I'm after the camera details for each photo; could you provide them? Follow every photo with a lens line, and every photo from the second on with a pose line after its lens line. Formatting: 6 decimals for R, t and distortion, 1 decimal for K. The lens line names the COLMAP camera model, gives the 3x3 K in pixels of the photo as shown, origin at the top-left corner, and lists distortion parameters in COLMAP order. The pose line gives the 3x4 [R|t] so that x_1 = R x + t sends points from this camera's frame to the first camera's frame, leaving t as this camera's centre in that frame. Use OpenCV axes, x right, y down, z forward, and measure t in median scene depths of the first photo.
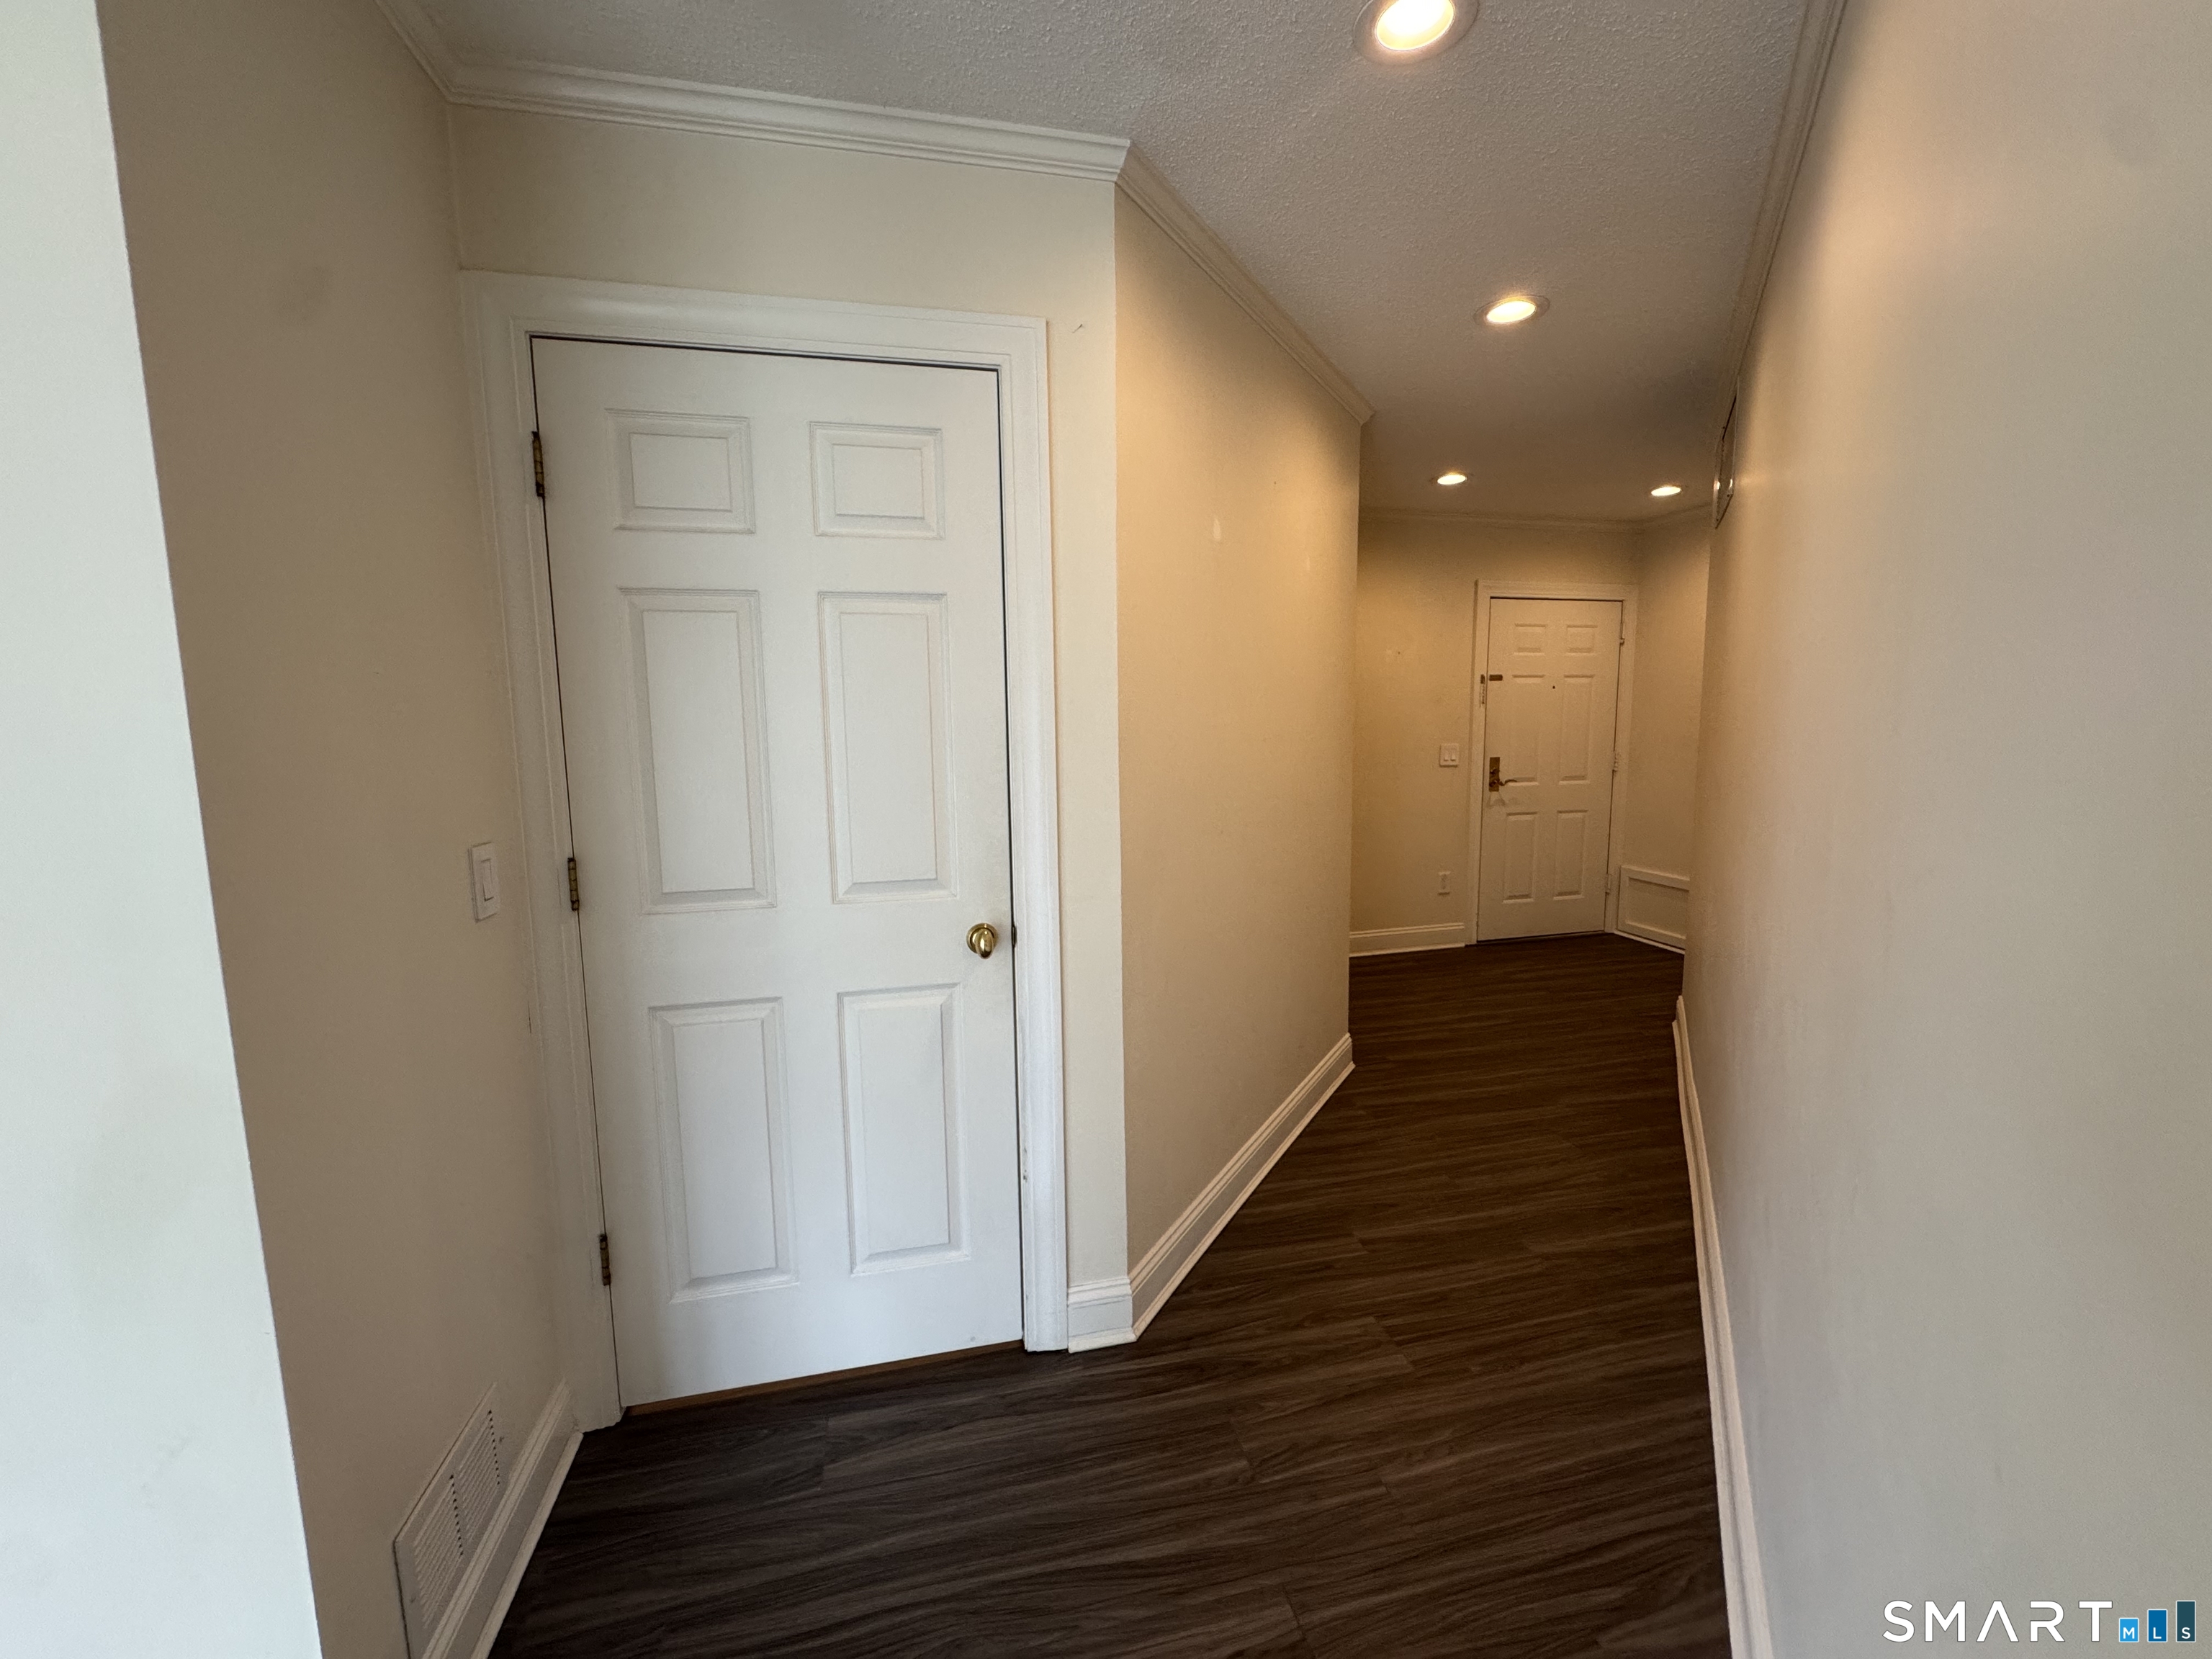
lens RADIAL K [[889.1, 0, 1100.4], [0, 889.1, 828.9], [0, 0, 1]] dist [-0.000881, 0.000128]
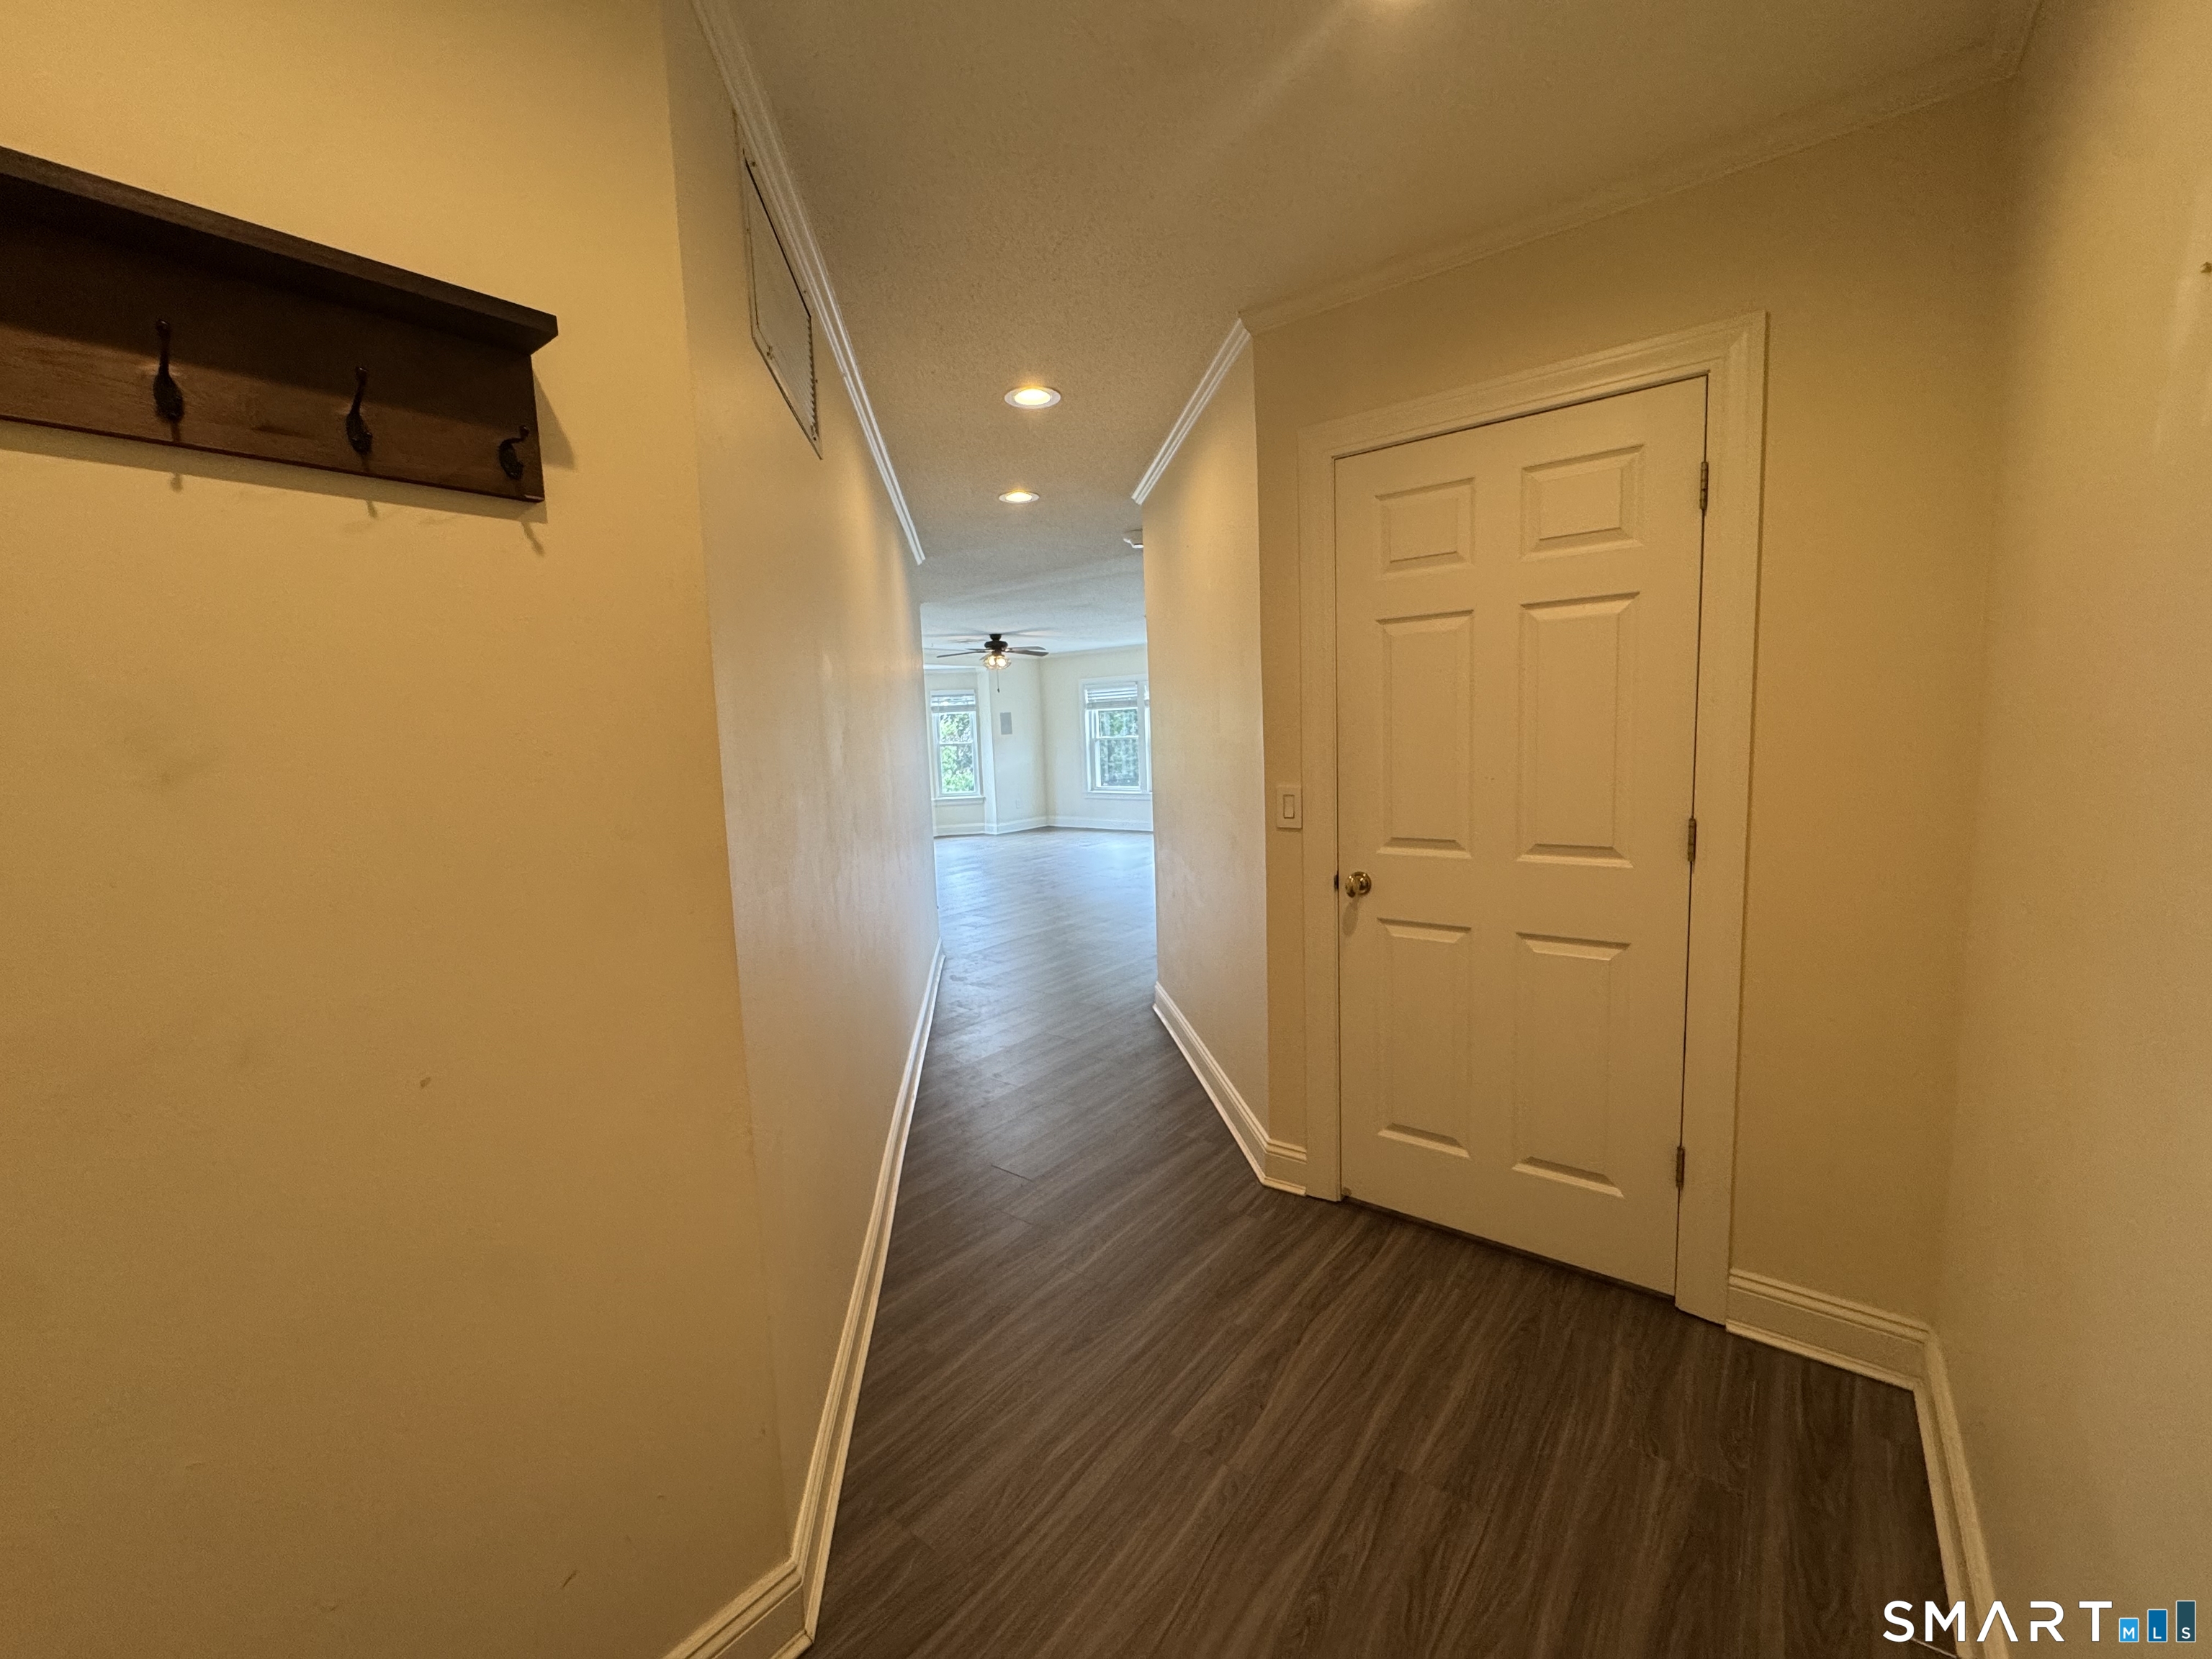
lens RADIAL K [[881.6, 0, 1106.0], [0, 881.6, 829.5], [0, 0, 1]] dist [-0.001687, -0.000190]
pose [[-0.777818, 0.112459, -0.618346, 0.741197], [-0.029006, 0.976389, 0.214064, -0.167095], [0.627820, 0.184439, -0.756191, 1.291268]]
